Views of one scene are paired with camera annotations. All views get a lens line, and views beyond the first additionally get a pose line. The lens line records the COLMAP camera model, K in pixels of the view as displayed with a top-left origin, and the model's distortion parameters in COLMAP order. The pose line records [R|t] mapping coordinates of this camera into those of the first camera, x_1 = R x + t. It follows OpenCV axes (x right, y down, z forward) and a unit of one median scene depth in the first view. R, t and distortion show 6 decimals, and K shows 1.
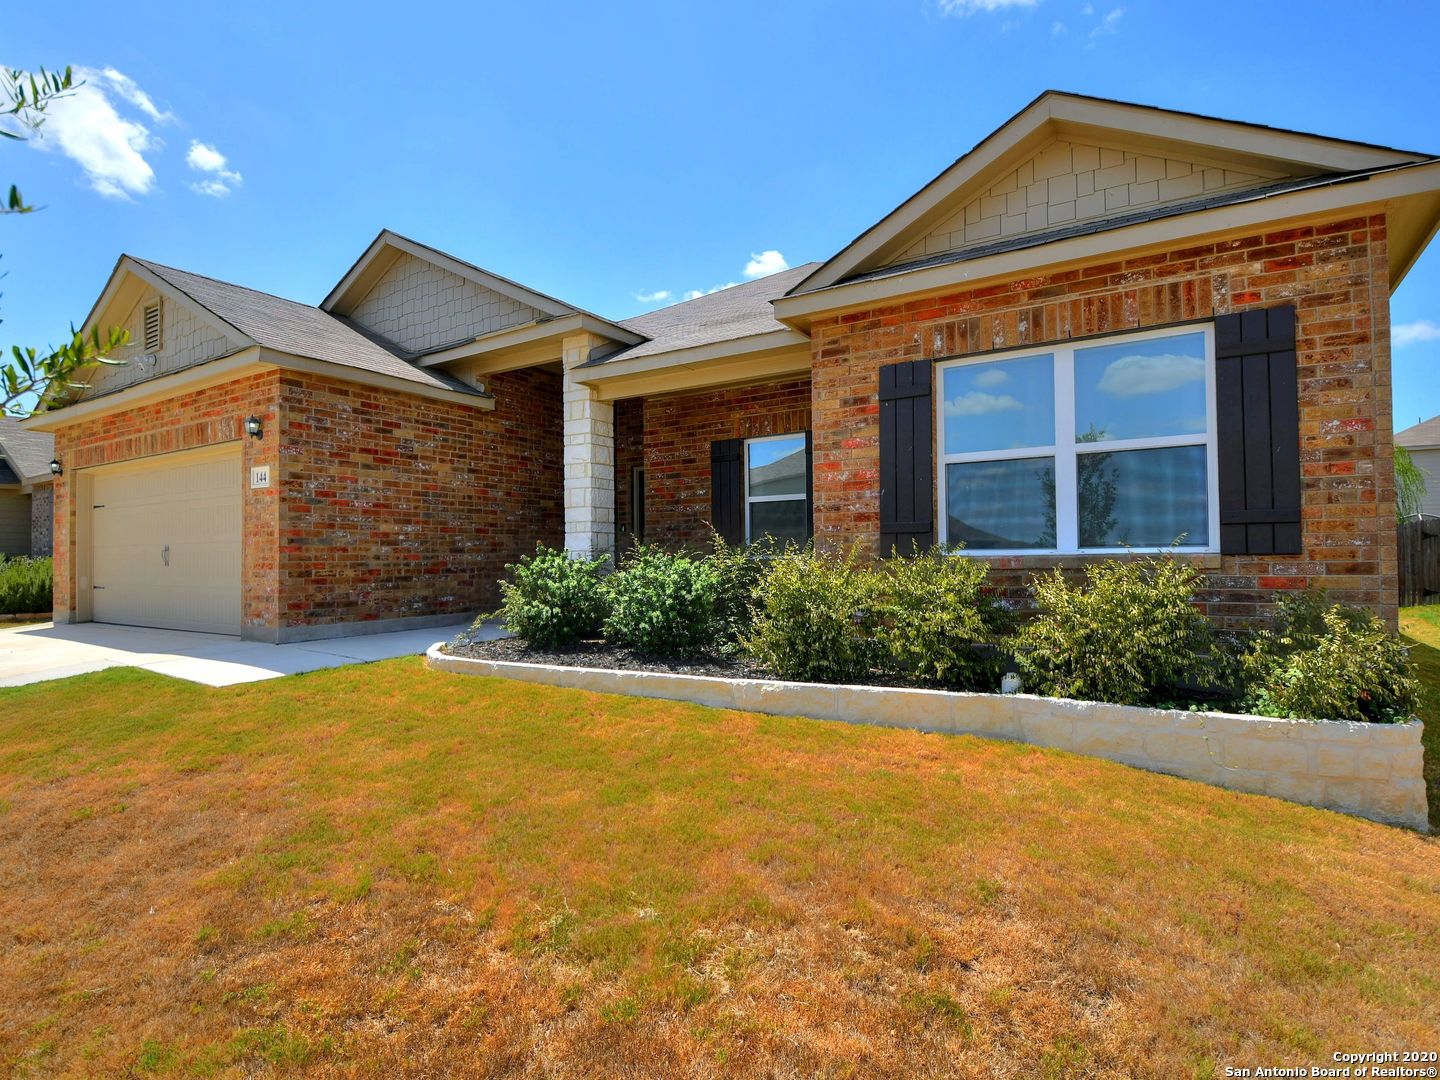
lens RADIAL K [[762.1, 0, 720.8], [0, 762.1, 539.9], [0, 0, 1]] dist [0.005645, -0.023753]
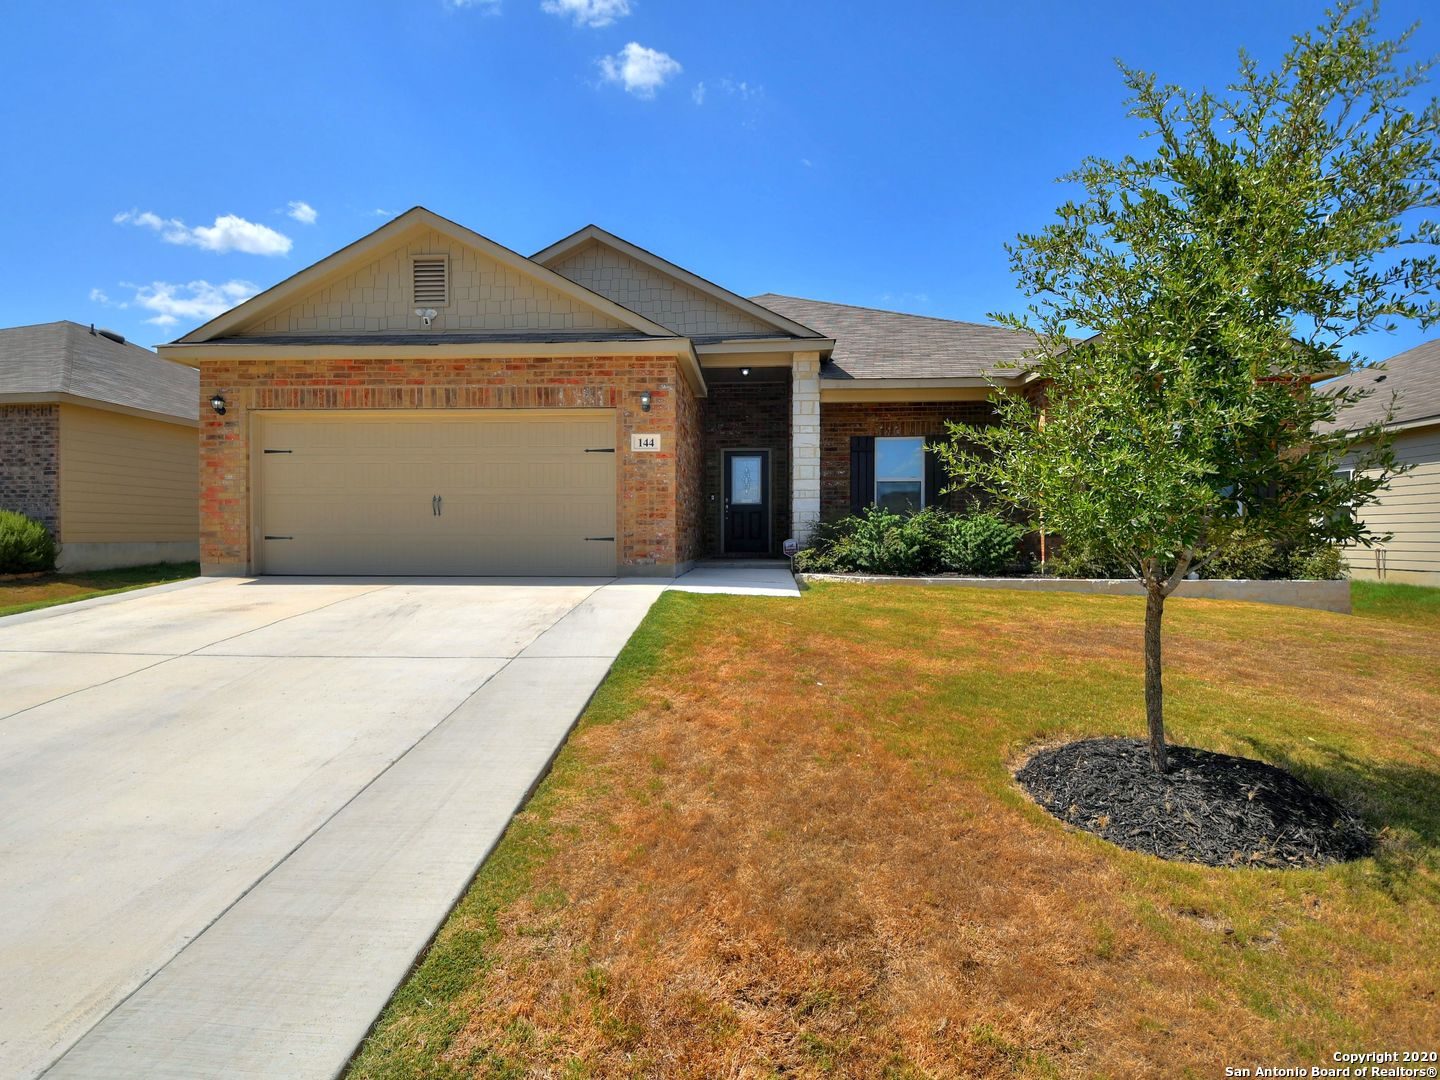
lens RADIAL K [[741.3, 0, 722.3], [0, 741.3, 543.8], [0, 0, 1]] dist [0.005868, -0.000061]
pose [[0.875785, 0.006666, 0.482656, -0.926739], [-0.022705, 0.999367, 0.027396, 0.038088], [-0.482168, -0.034951, 0.875381, -0.089624]]
